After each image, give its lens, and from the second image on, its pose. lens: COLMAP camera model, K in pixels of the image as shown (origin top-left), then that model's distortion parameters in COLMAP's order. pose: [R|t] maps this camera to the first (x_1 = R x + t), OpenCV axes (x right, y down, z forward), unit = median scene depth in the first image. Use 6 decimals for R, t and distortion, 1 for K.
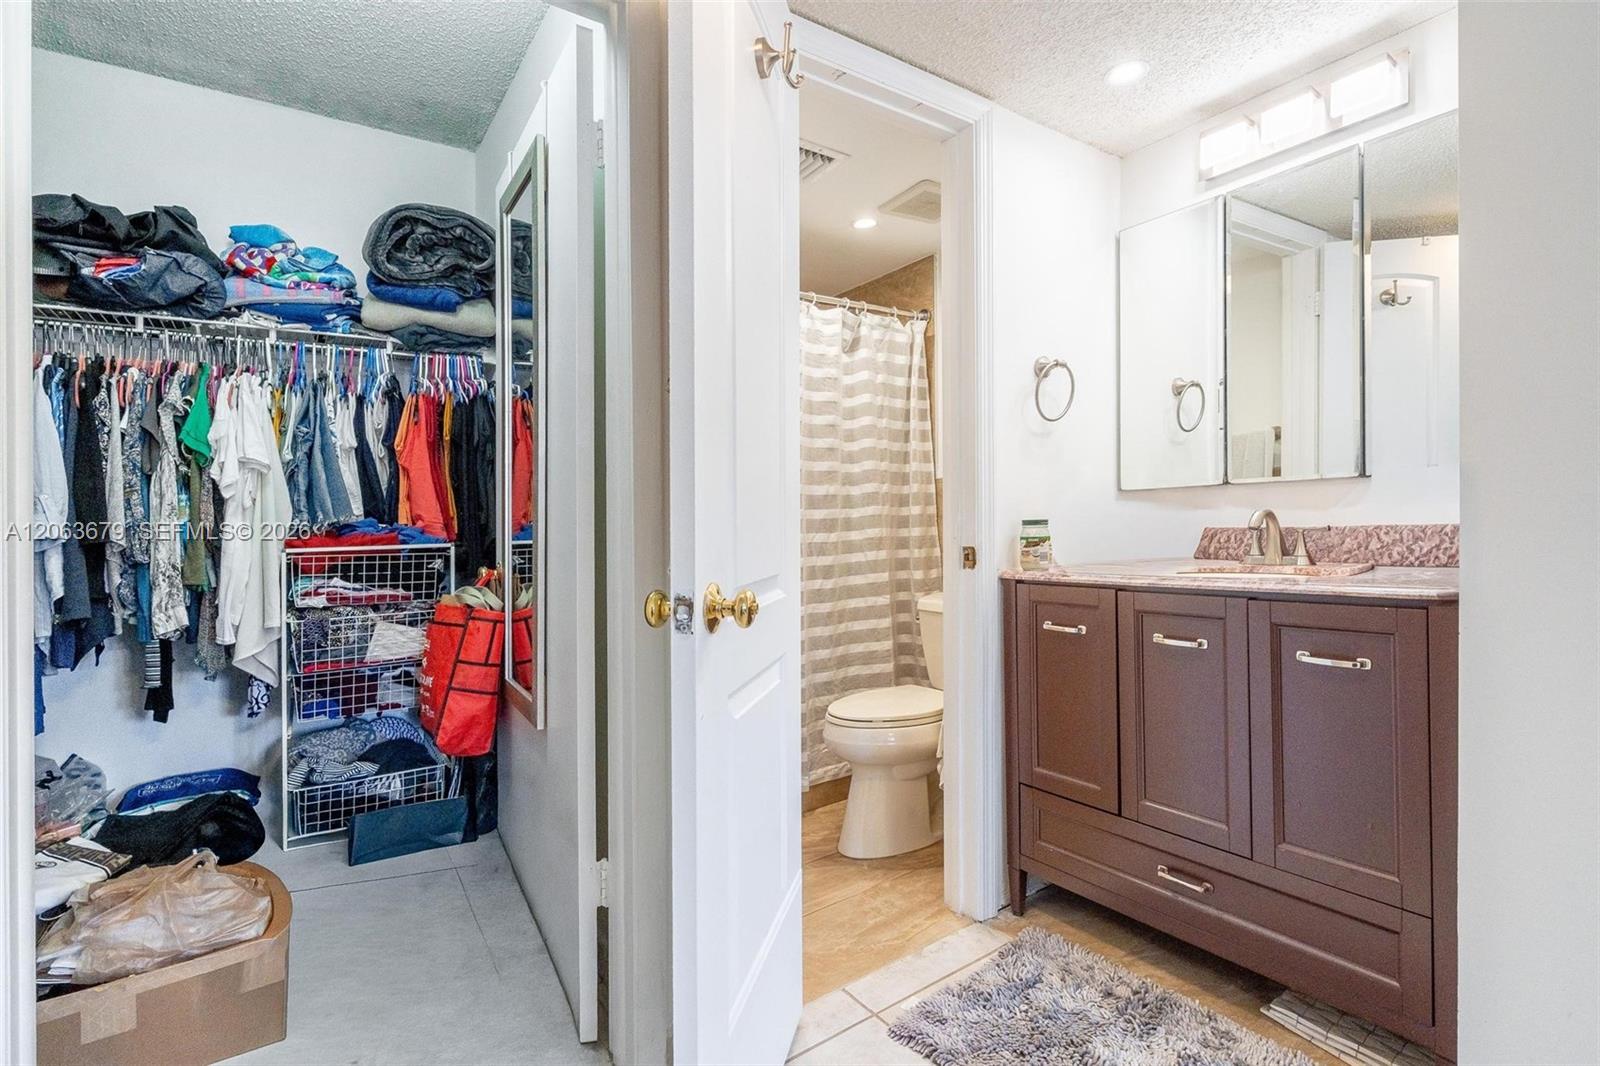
lens RADIAL K [[718.5, 0, 800.2], [0, 718.5, 556.9], [0, 0, 1]] dist [-0.000851, 0.000039]
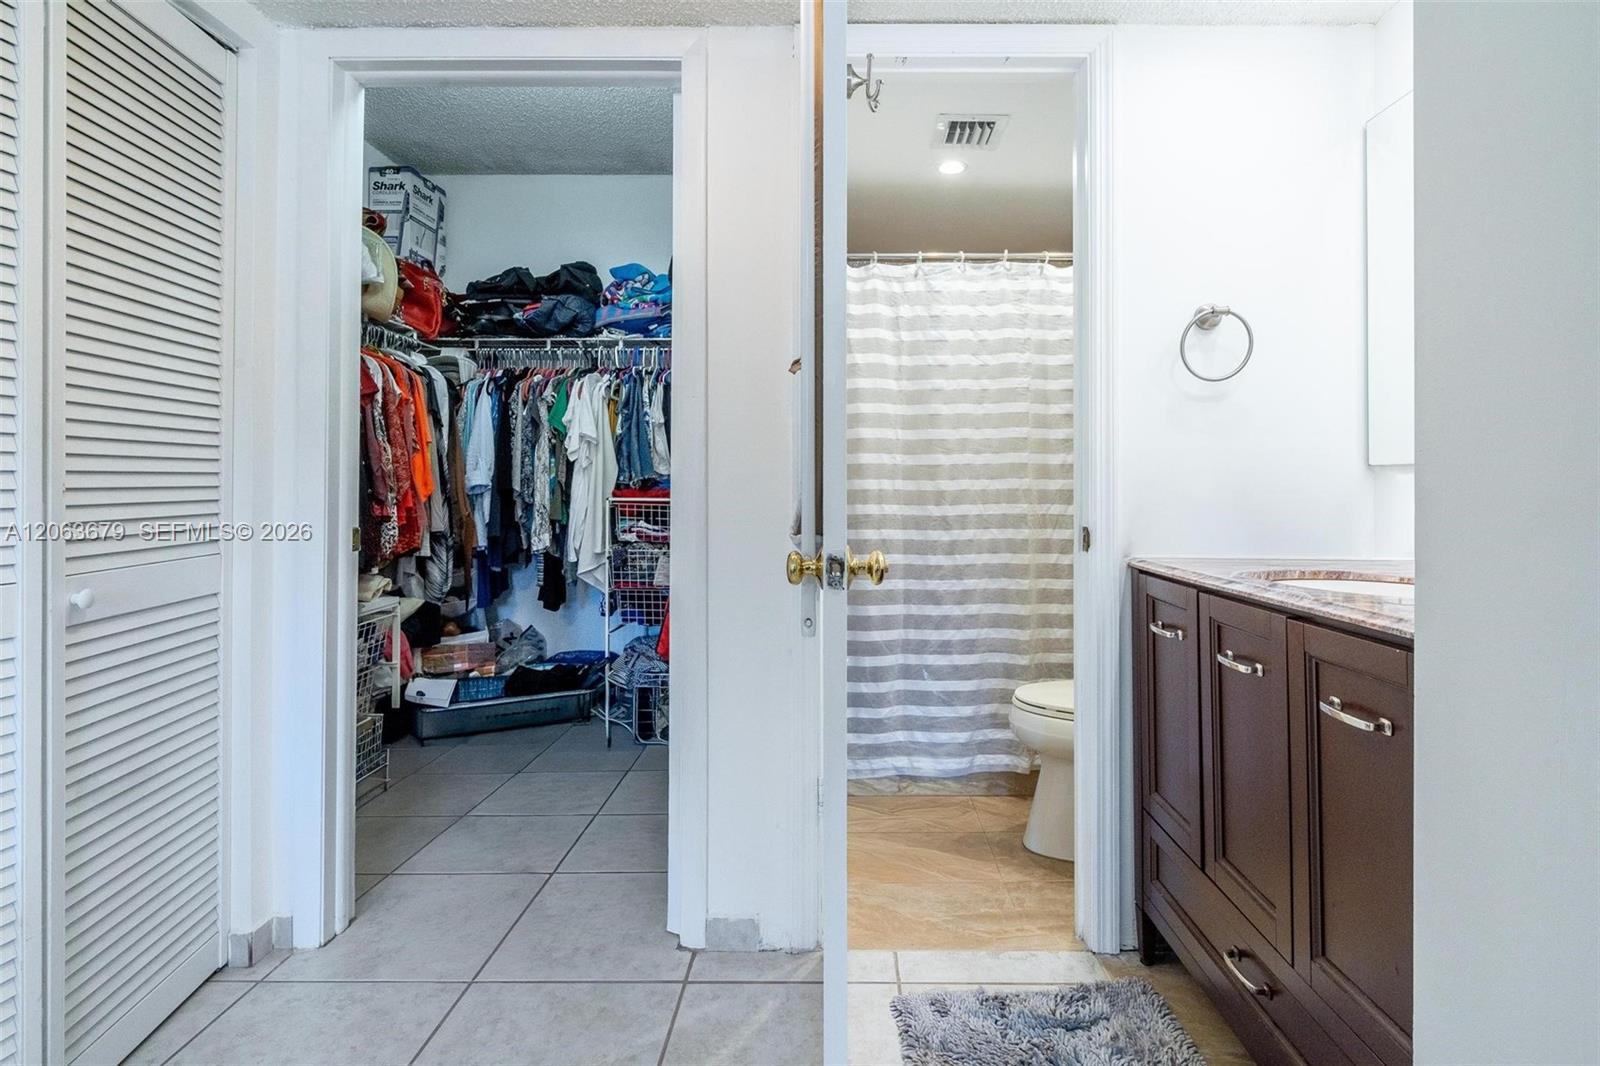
lens RADIAL K [[719.7, 0, 816.3], [0, 719.7, 511.3], [0, 0, 1]] dist [-0.006558, -0.000067]
pose [[0.831649, 0.052742, -0.552791, 0.383493], [-0.057086, 0.998325, 0.009368, -0.020417], [0.552359, 0.023766, 0.833267, 0.056833]]
